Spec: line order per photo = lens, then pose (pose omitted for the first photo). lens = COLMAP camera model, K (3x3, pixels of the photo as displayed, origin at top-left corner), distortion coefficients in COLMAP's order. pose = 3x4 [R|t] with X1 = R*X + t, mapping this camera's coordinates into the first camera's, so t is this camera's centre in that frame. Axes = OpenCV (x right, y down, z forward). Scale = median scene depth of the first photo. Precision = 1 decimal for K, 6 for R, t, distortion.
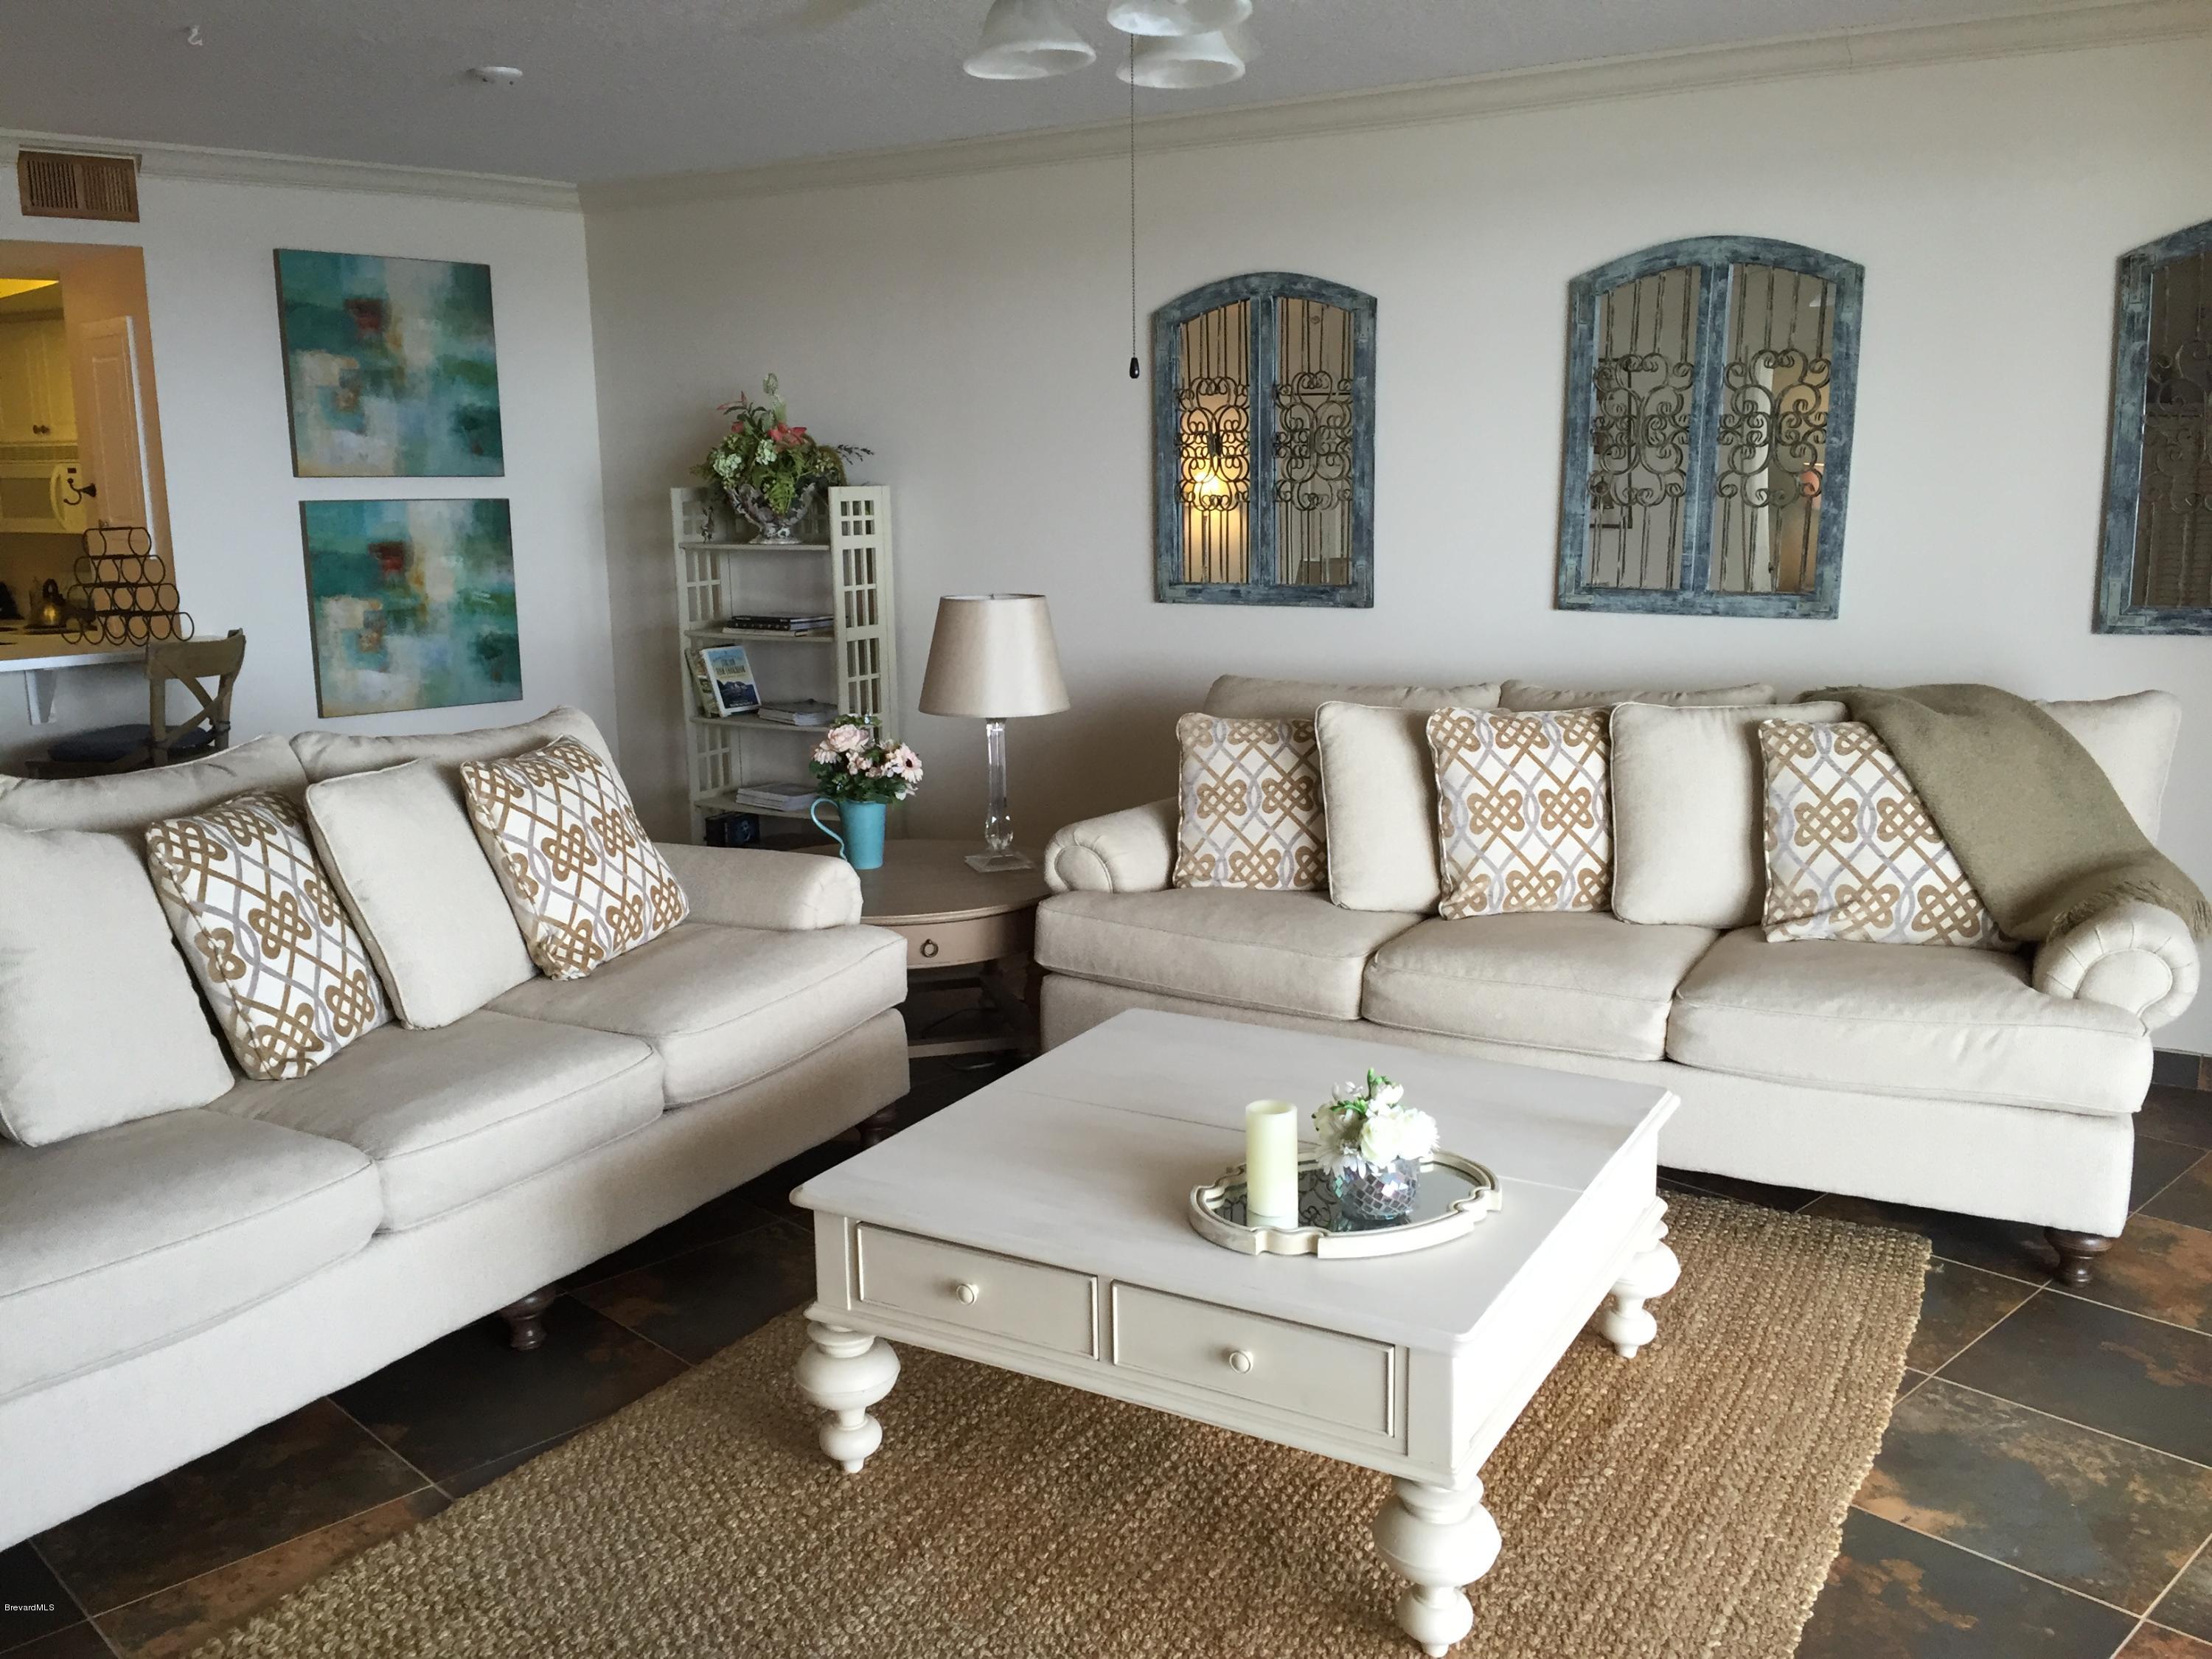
lens RADIAL K [[1892.0, 0, 1099.0], [0, 1892.0, 821.8], [0, 0, 1]] dist [0.101212, -0.148594]
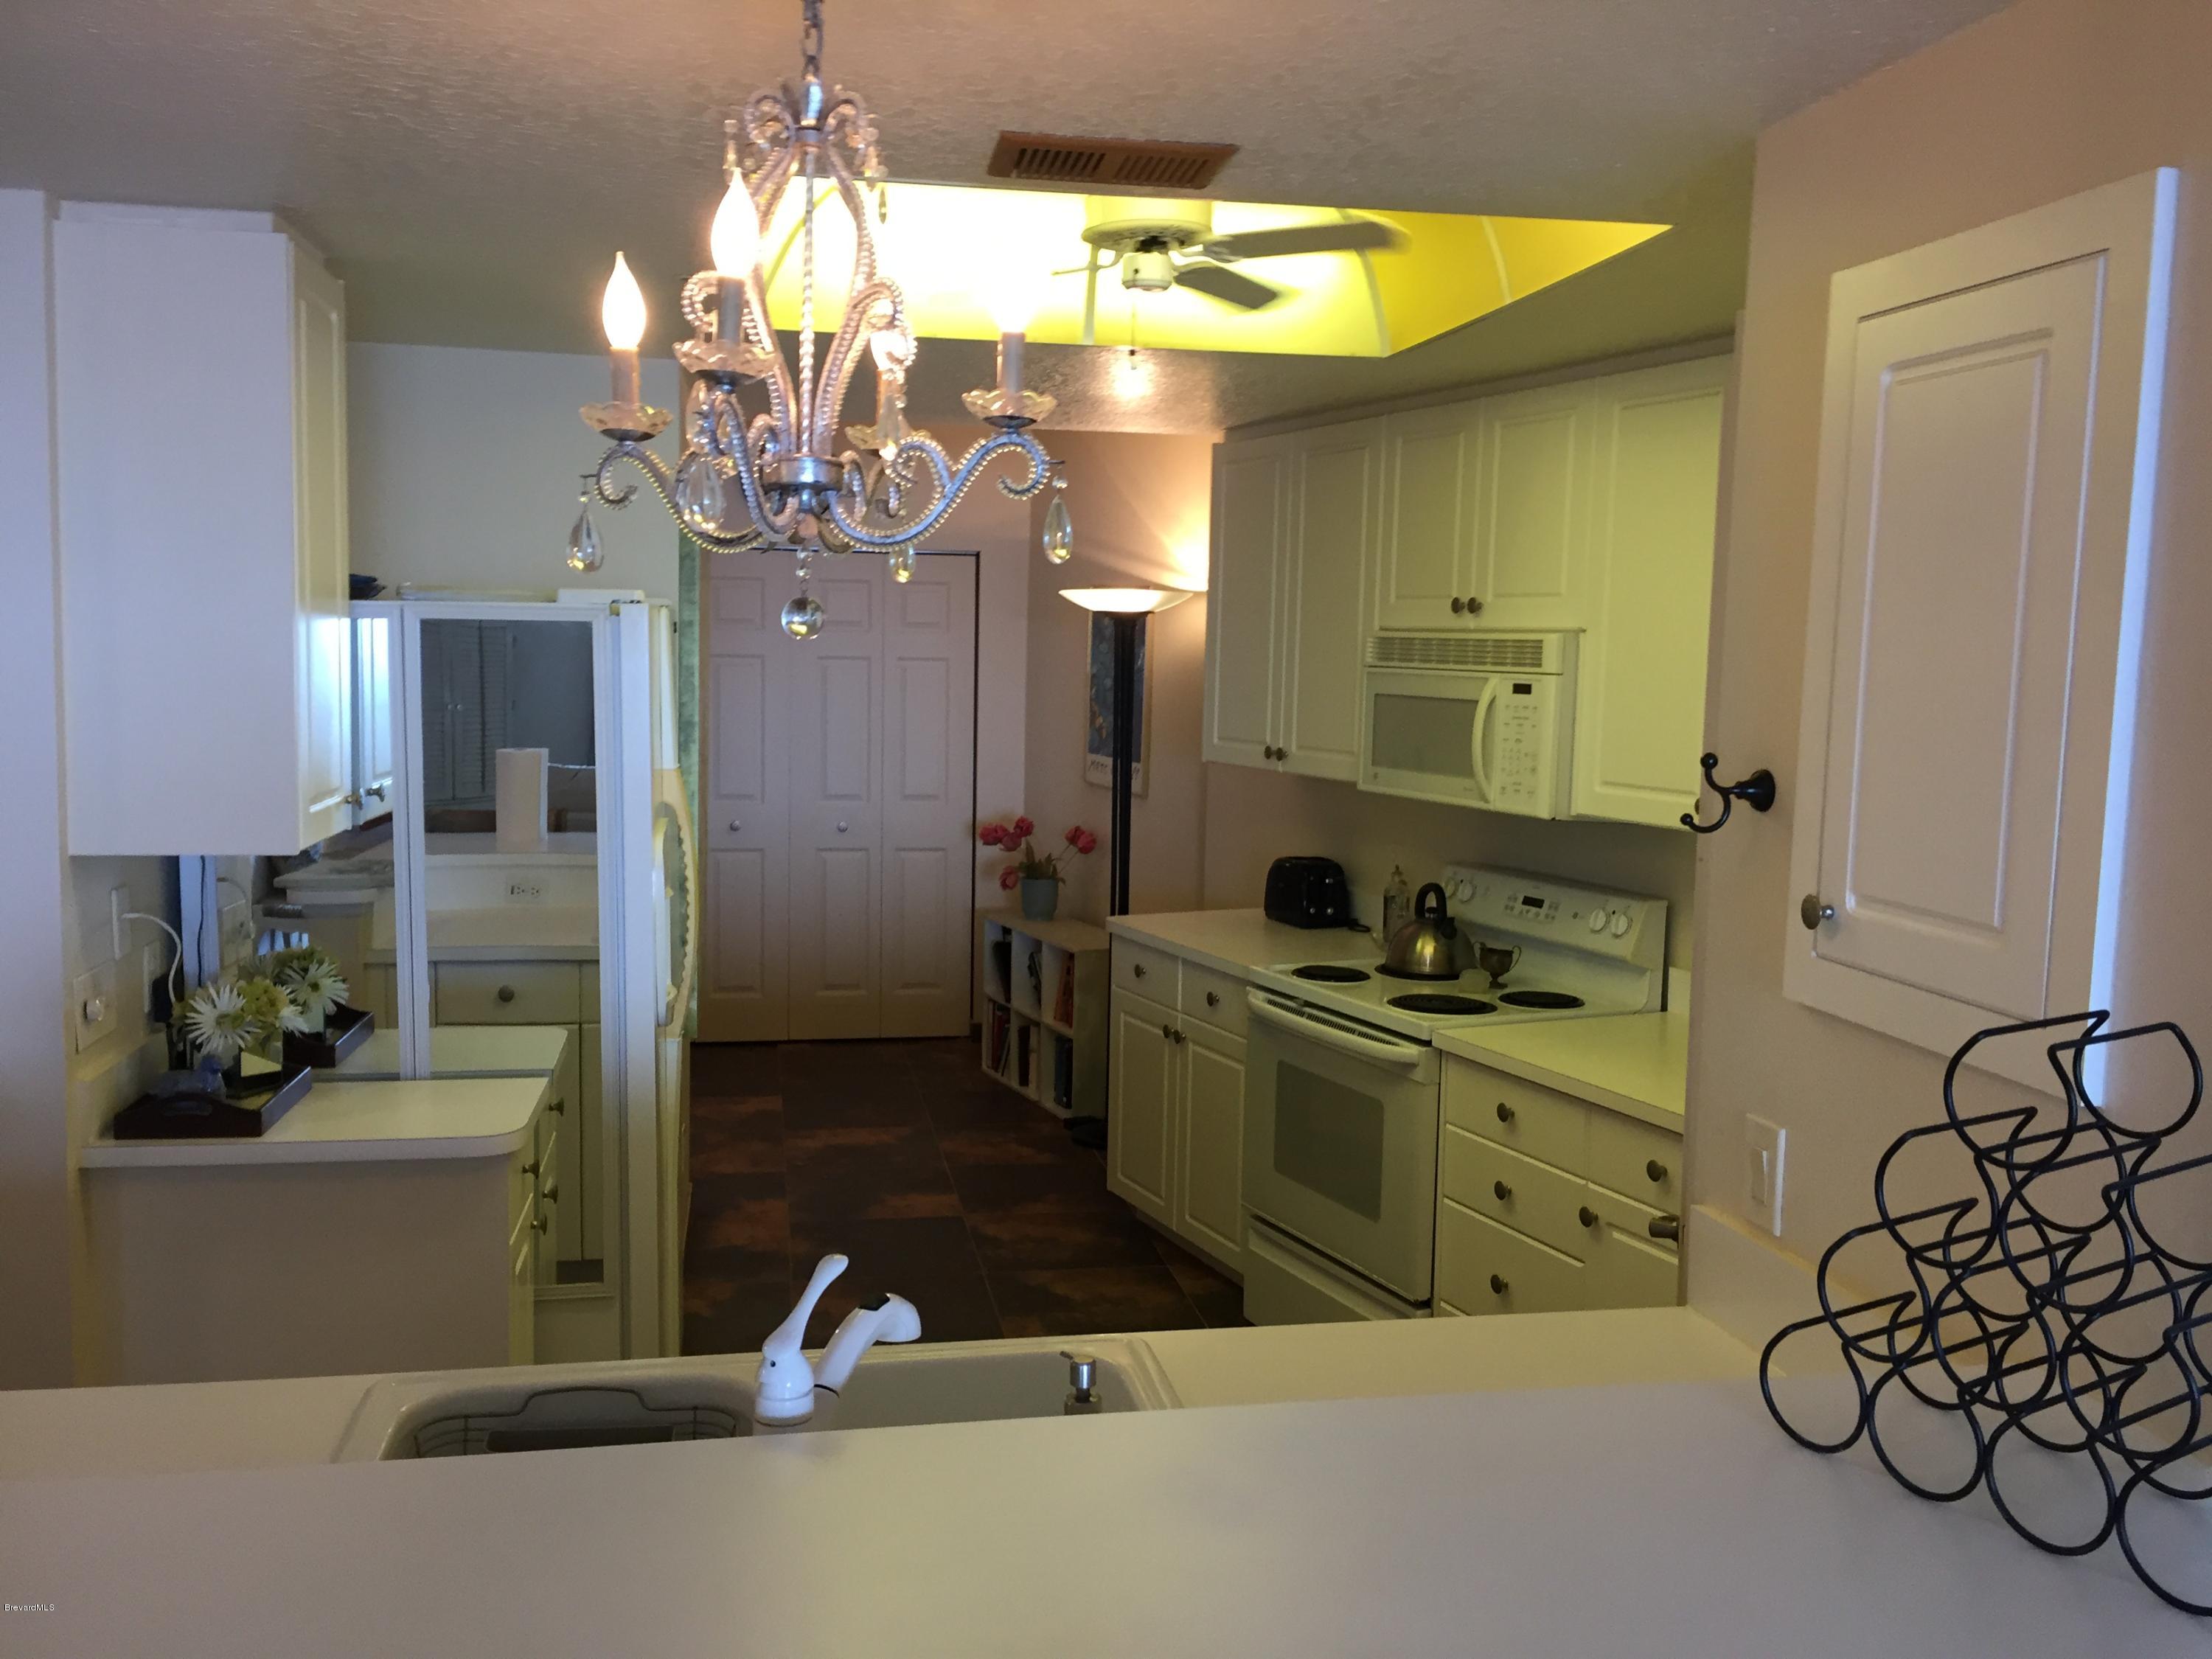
lens RADIAL K [[1892.0, 0, 1099.0], [0, 1892.0, 821.8], [0, 0, 1]] dist [0.101212, -0.148594]
pose [[0.831354, 0.085022, -0.549201, -0.783346], [-0.135314, 0.989455, -0.051655, -0.241451], [0.539018, 0.117258, 0.834092, 1.194649]]
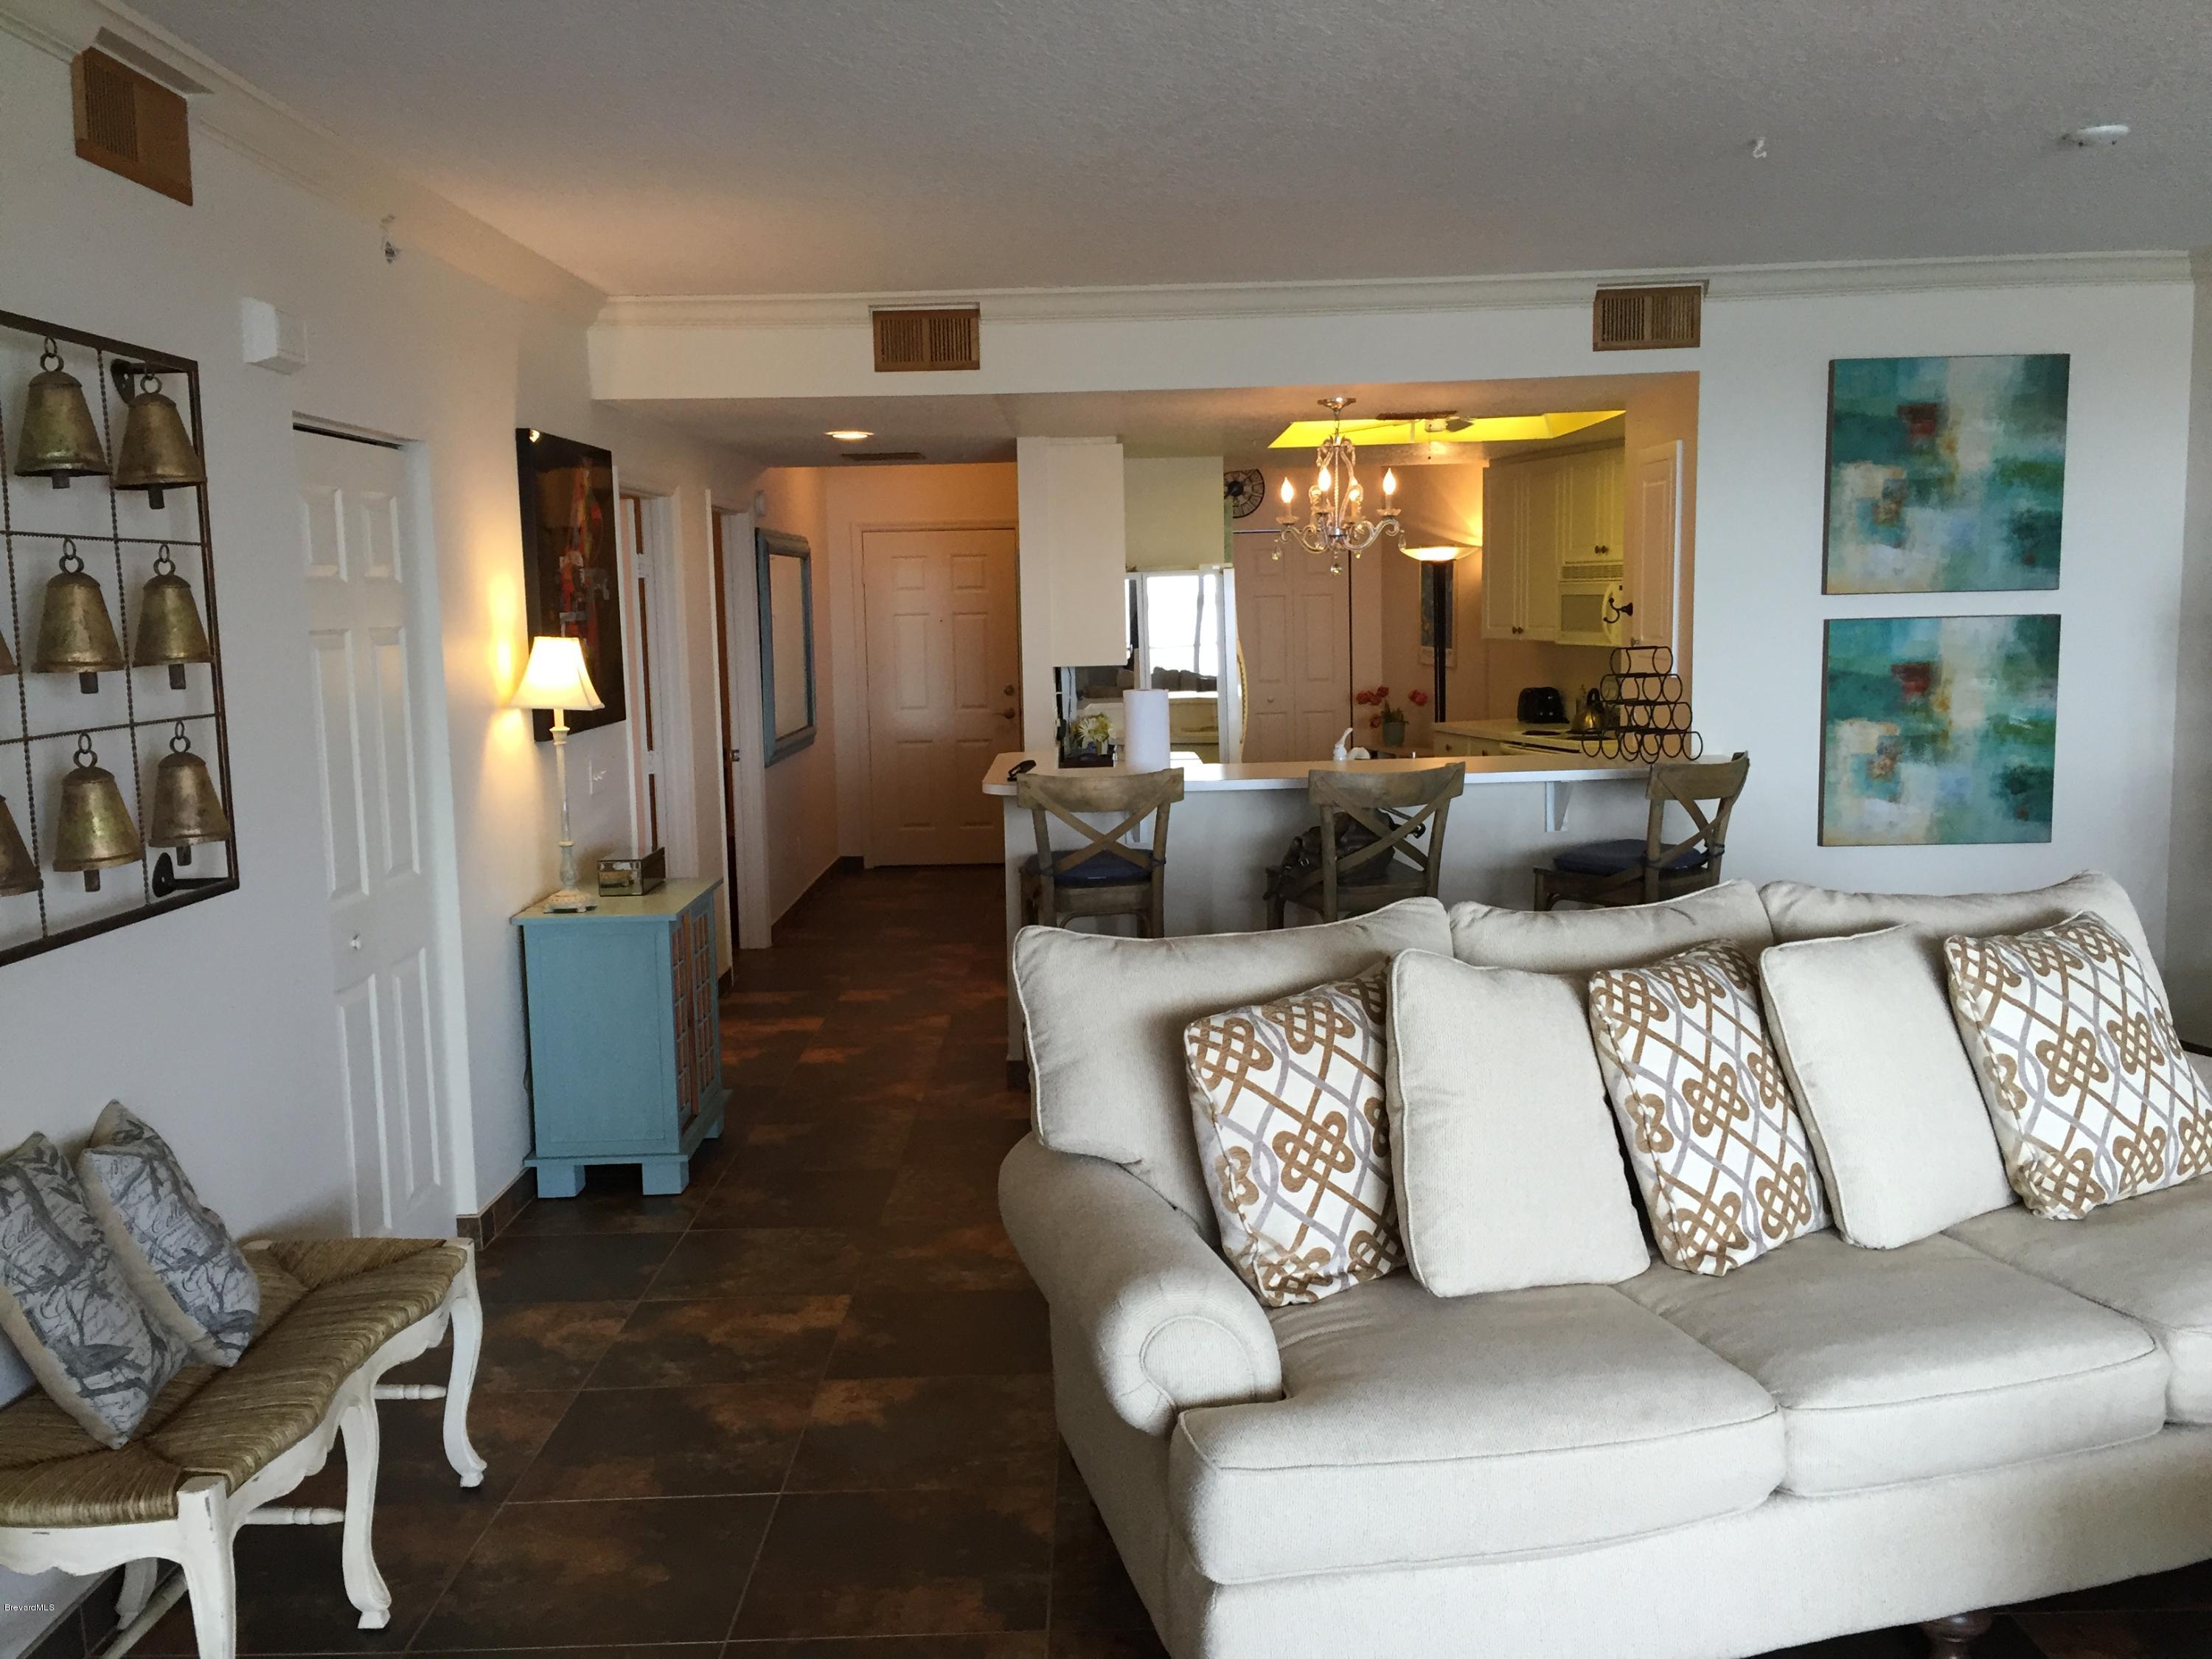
lens RADIAL K [[1892.0, 0, 1099.0], [0, 1892.0, 821.8], [0, 0, 1]] dist [0.101212, -0.148594]
pose [[0.721454, 0.077596, -0.688101, -0.022366], [-0.113219, 0.993548, -0.006667, -0.033334], [0.683144, 0.082716, 0.725584, 0.117675]]
